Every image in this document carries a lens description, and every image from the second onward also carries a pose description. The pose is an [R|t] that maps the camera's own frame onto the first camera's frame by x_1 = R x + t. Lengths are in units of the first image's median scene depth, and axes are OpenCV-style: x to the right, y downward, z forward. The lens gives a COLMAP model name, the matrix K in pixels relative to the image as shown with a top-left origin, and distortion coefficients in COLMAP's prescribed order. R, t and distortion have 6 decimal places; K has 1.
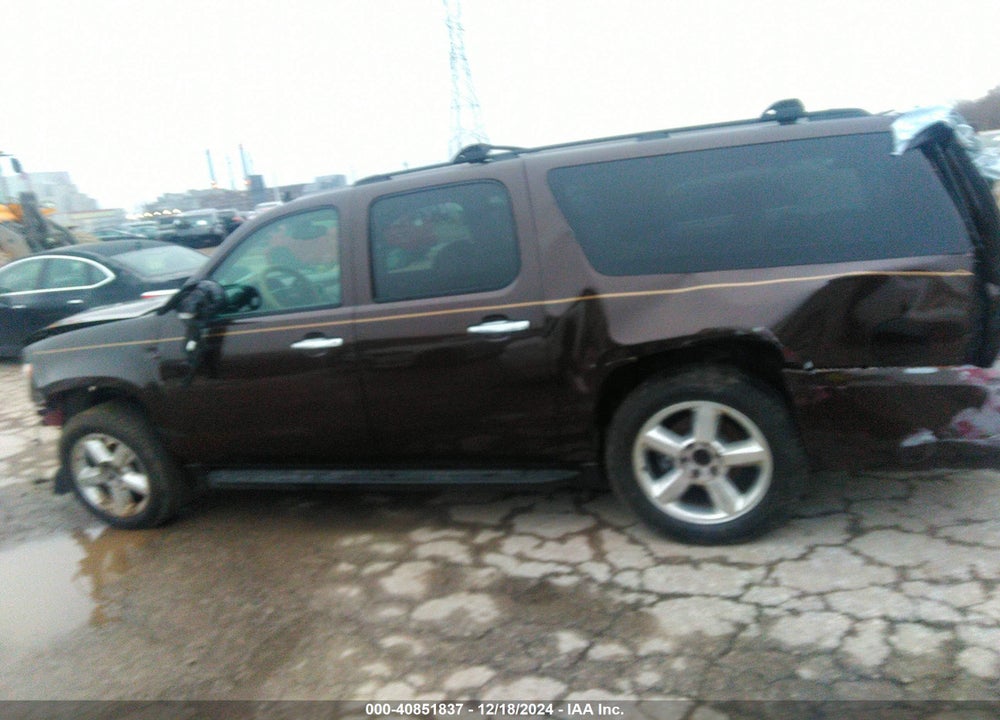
lens RADIAL K [[733.5, 0, 497.3], [0, 733.5, 341.8], [0, 0, 1]] dist [0.013969, -0.032492]
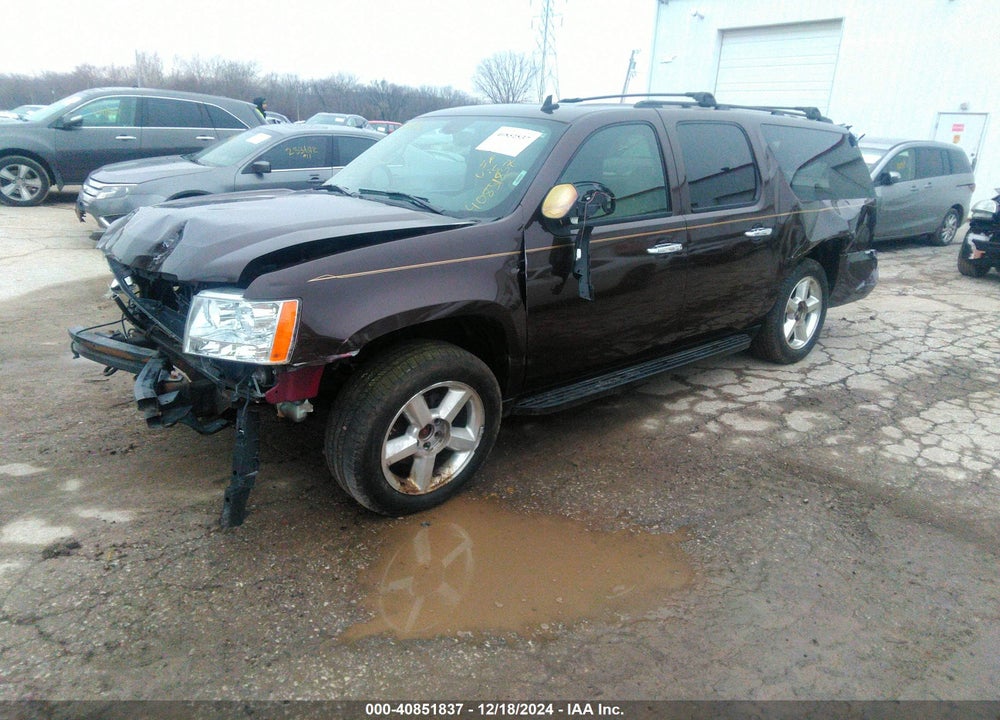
lens RADIAL K [[733.5, 0, 479.1], [0, 733.5, 382.6], [0, 0, 1]] dist [0.013969, -0.032492]
pose [[0.482312, -0.158462, 0.861548, -1.660278], [0.074681, 0.987360, 0.139794, 0.031191], [-0.872810, -0.003083, 0.488050, 0.858110]]
